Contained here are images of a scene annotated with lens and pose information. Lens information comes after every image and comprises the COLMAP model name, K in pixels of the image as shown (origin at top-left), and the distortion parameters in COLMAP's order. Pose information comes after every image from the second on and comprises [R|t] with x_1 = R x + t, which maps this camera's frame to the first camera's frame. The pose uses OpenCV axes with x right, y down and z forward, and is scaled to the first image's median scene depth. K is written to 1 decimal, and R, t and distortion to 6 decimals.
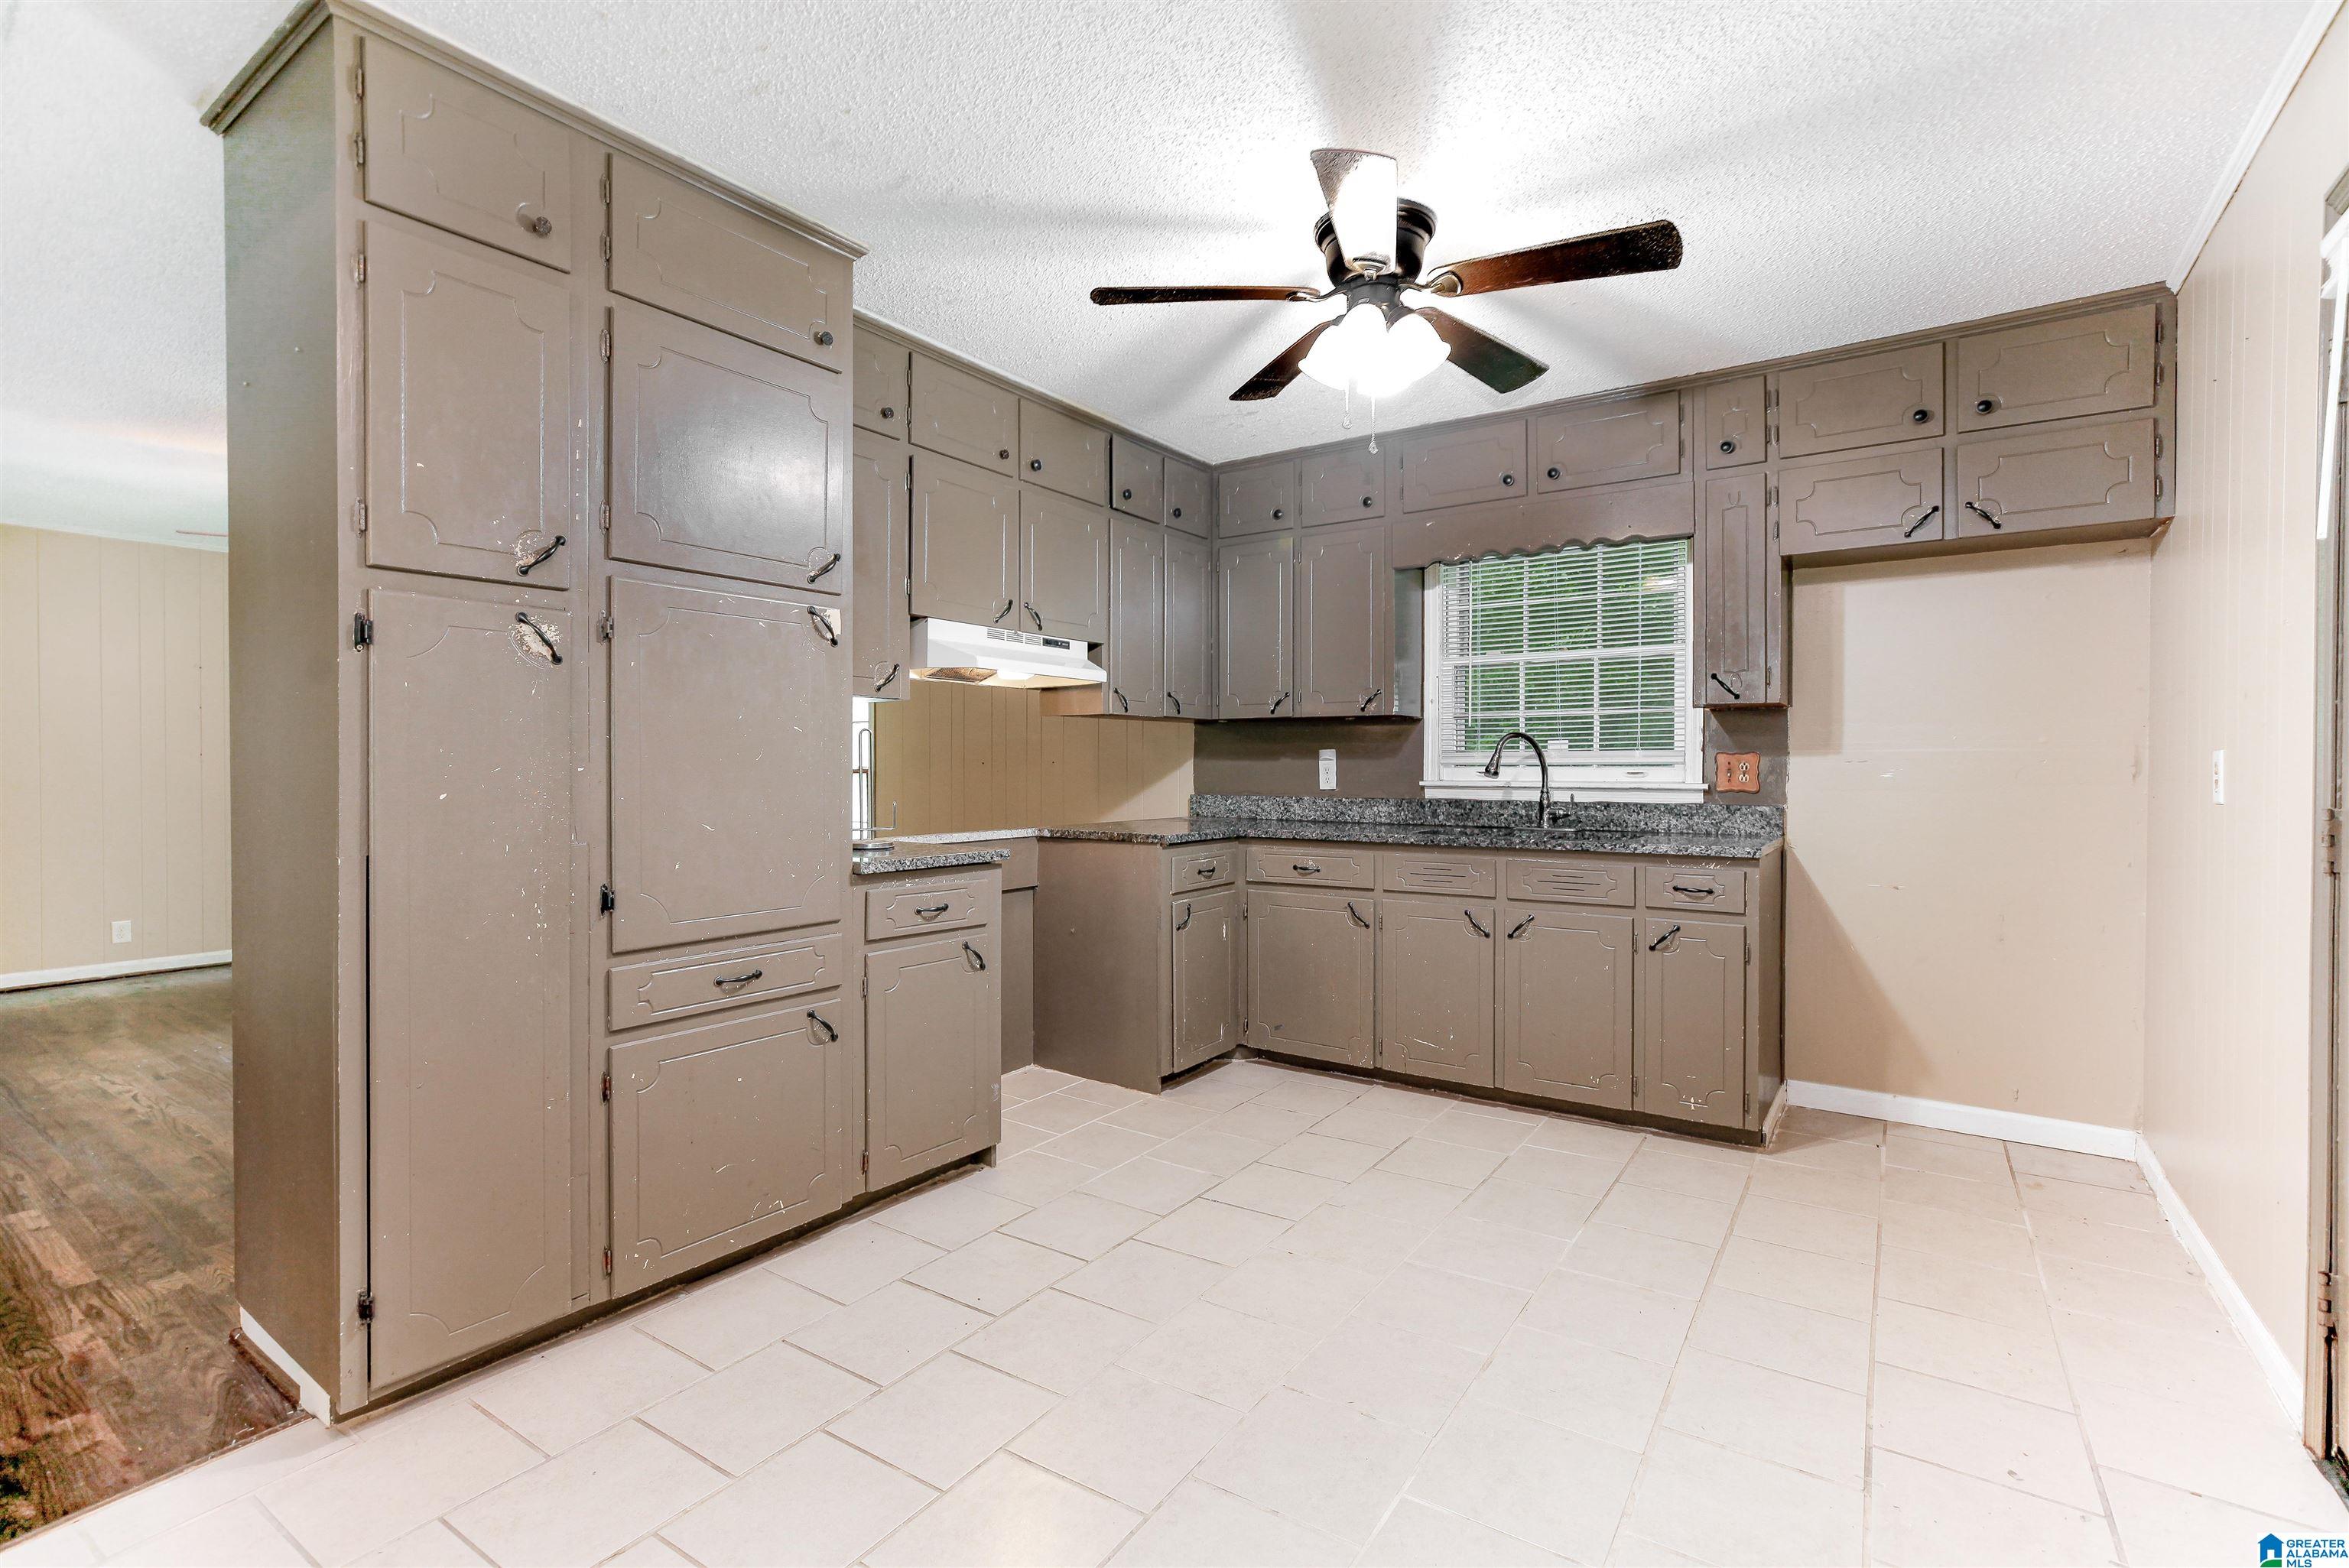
lens RADIAL K [[1055.6, 0, 1174.5], [0, 1055.6, 784.0], [0, 0, 1]] dist [-0.008759, 0.000891]
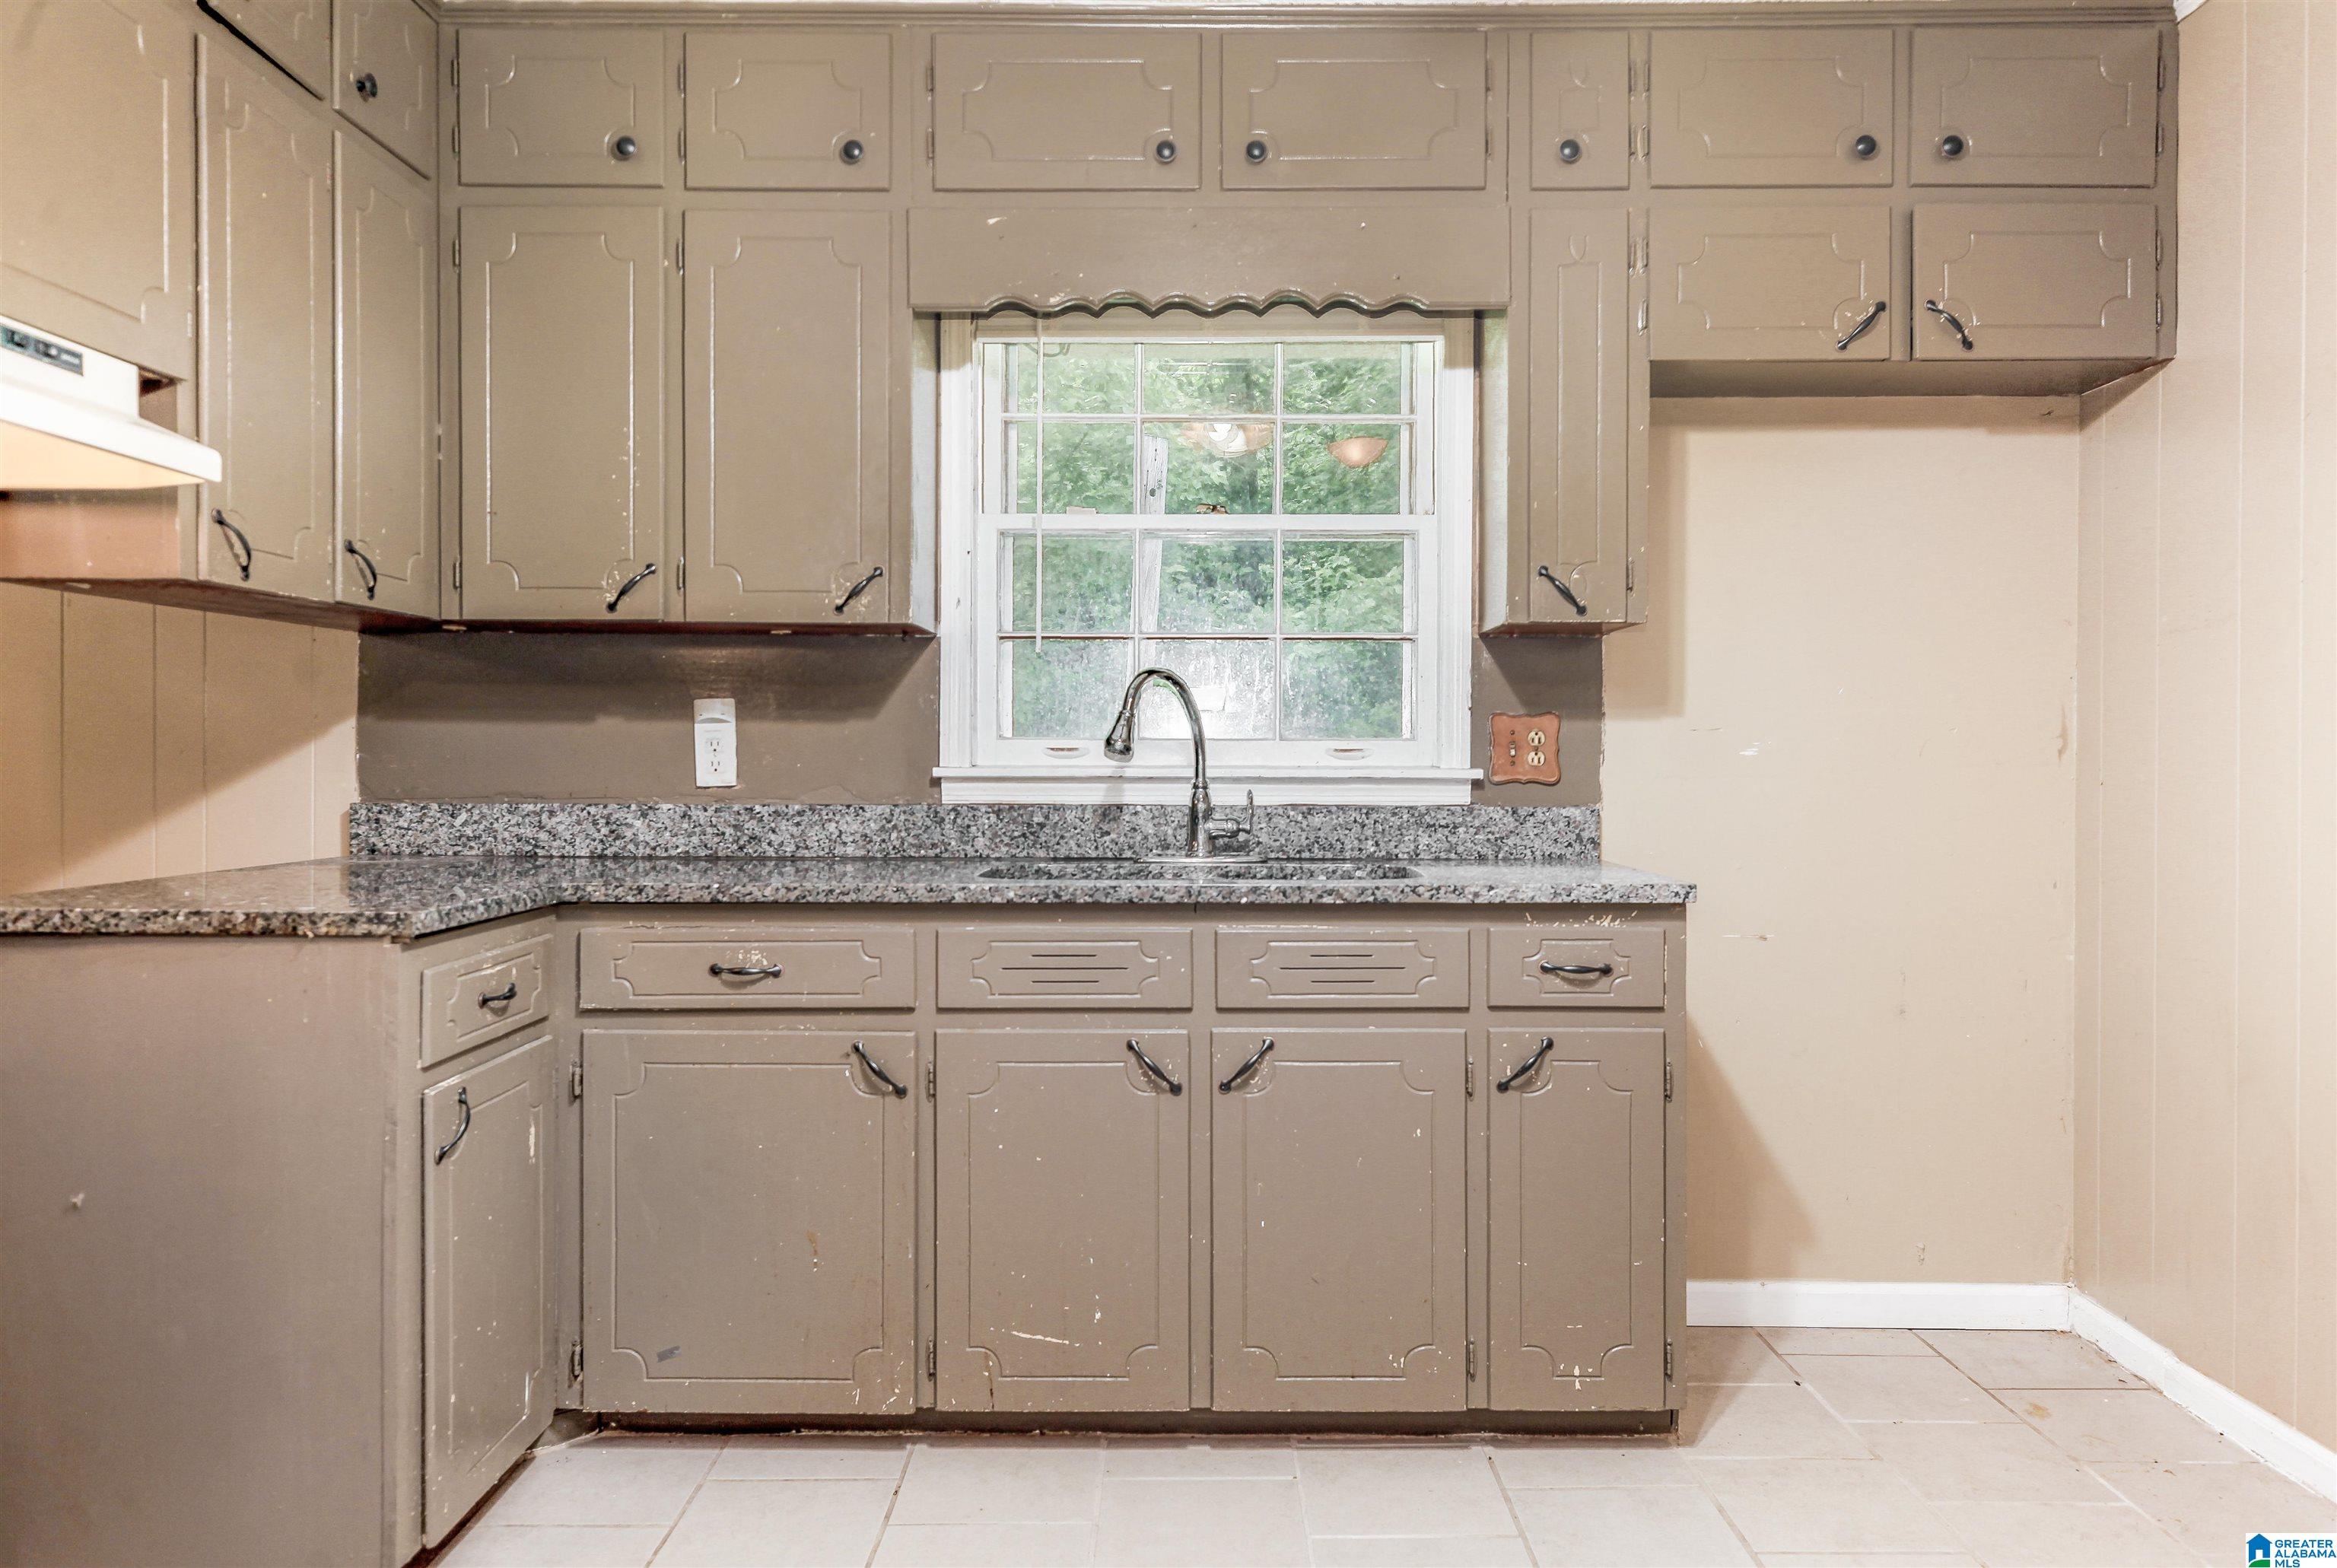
lens RADIAL K [[1627.4, 0, 1176.0], [0, 1627.4, 775.3], [0, 0, 1]] dist [0.009687, 0.002645]
pose [[0.821660, -0.005261, 0.569954, -0.107979], [0.007344, 0.999972, -0.001358, 0.003099], [-0.569931, 0.005301, 0.821675, 0.361145]]
